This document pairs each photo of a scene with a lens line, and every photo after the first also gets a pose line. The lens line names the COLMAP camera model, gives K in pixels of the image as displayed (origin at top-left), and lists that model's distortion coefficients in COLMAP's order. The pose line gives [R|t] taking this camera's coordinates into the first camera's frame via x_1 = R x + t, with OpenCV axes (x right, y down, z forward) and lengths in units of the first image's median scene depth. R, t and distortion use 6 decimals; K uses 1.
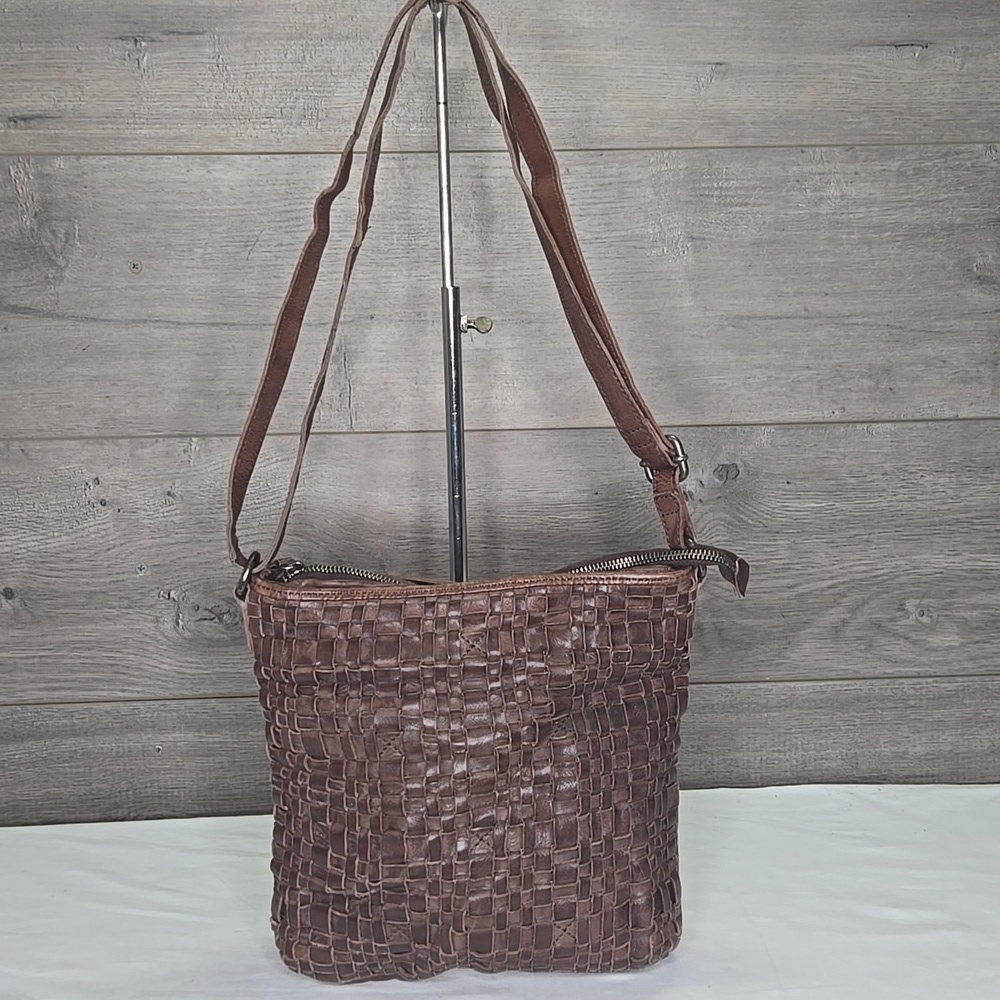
lens RADIAL K [[1475.2, 0, 533.1], [0, 1475.2, 483.7], [0, 0, 1]] dist [0.062466, 0.000000]
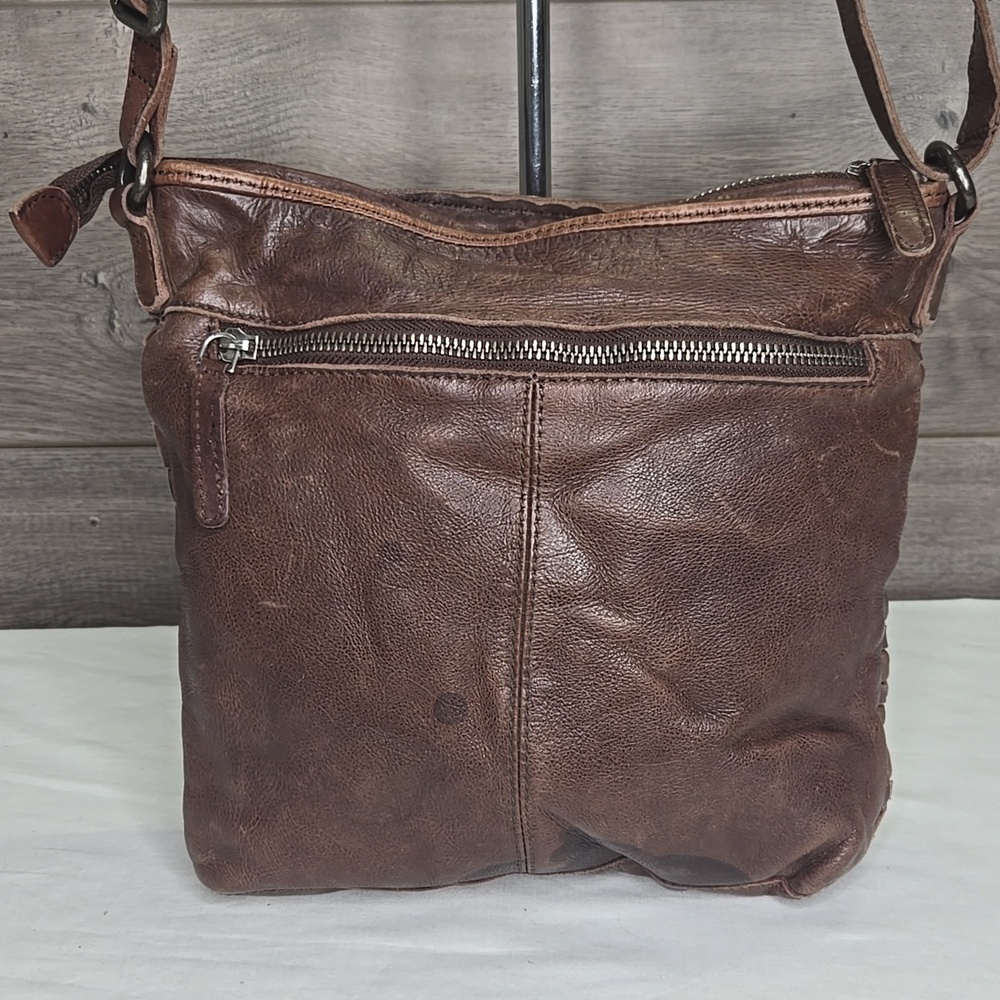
lens RADIAL K [[1475.2, 0, 521.0], [0, 1475.2, 499.7], [0, 0, 1]] dist [0.062466, 0.000000]
pose [[0.998310, 0.017837, -0.055311, -0.031732], [-0.009051, 0.987841, 0.155203, 0.070208], [0.057407, -0.154440, 0.986333, 0.390321]]
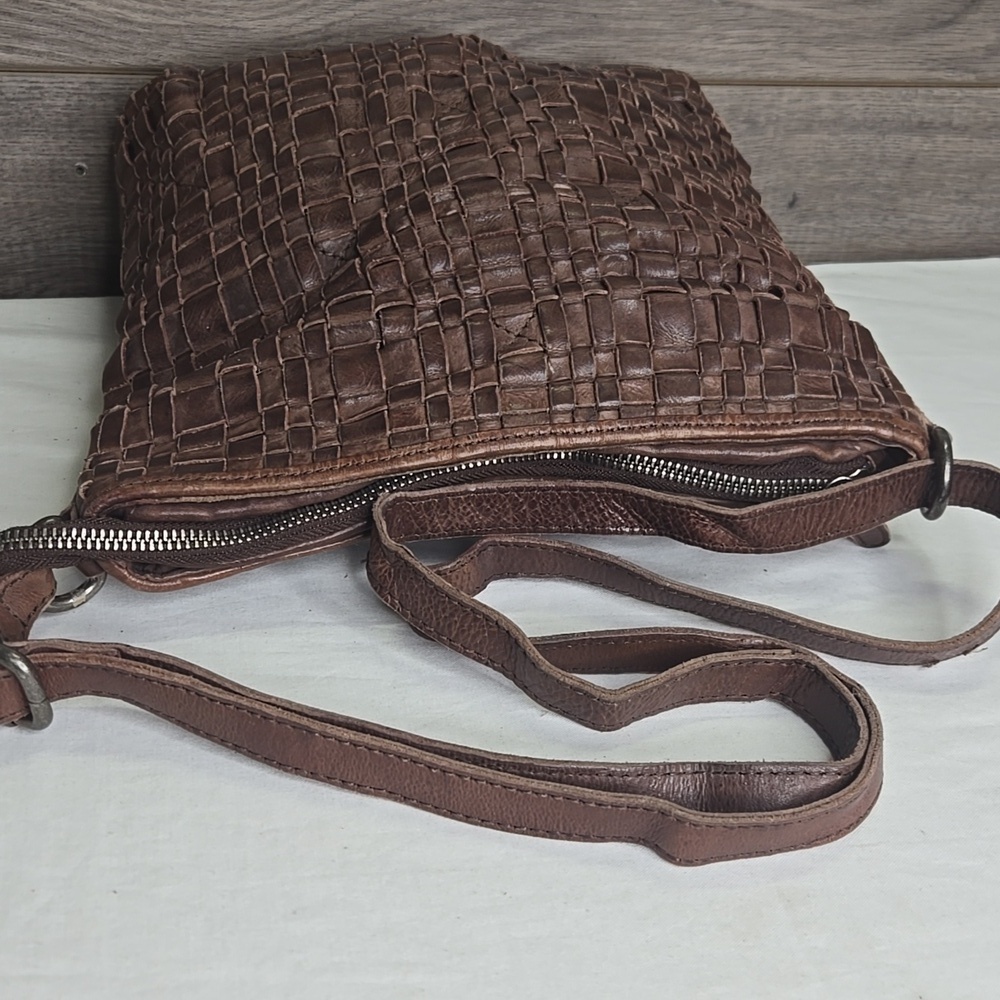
lens RADIAL K [[1475.2, 0, 501.6], [0, 1475.2, 498.2], [0, 0, 1]] dist [0.062466, 0.000000]
pose [[0.977119, -0.017165, 0.212002, -0.230480], [-0.059996, 0.934020, 0.352147, 0.095972], [-0.204058, -0.356808, 0.911618, 0.455988]]
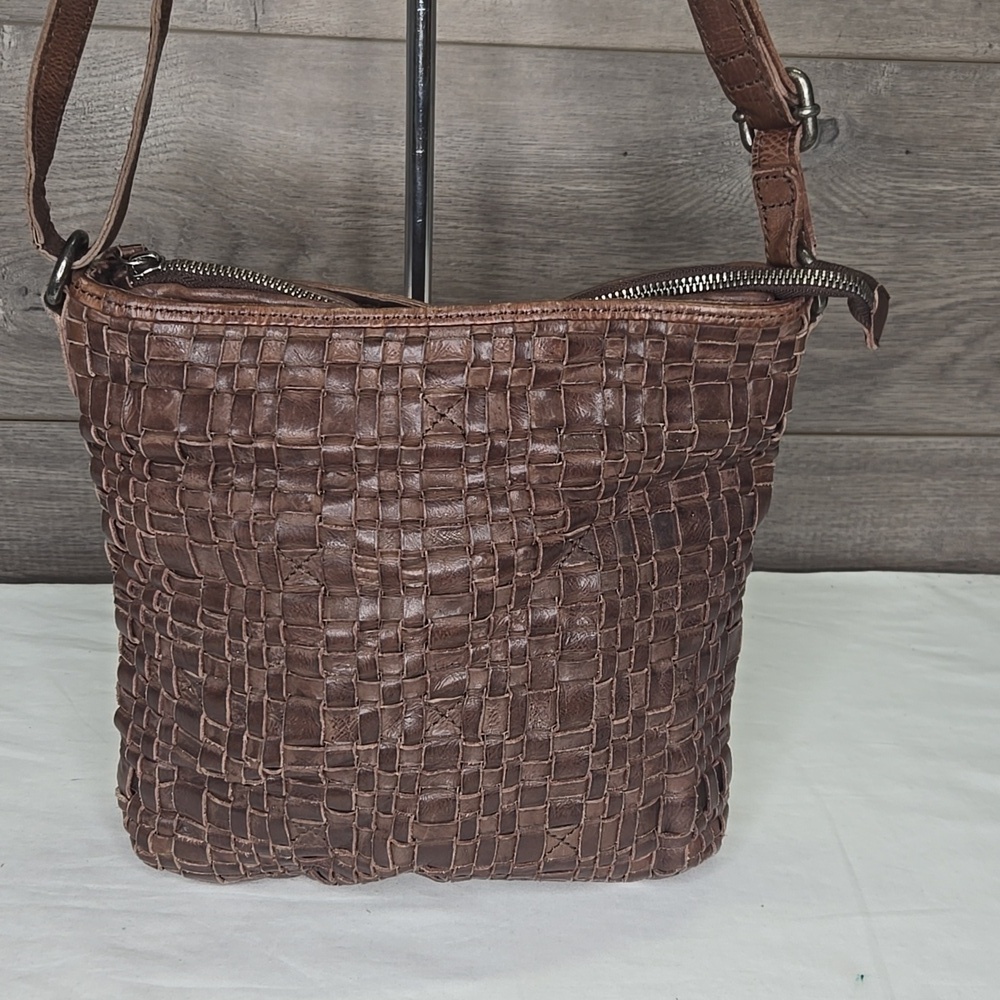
lens RADIAL K [[1475.2, 0, 525.6], [0, 1475.2, 499.2], [0, 0, 1]] dist [0.062466, 0.000000]
pose [[0.997872, 0.047602, 0.044561, -0.025278], [-0.057290, 0.966402, 0.250569, -0.007865], [-0.031136, -0.252589, 0.967073, 0.322076]]
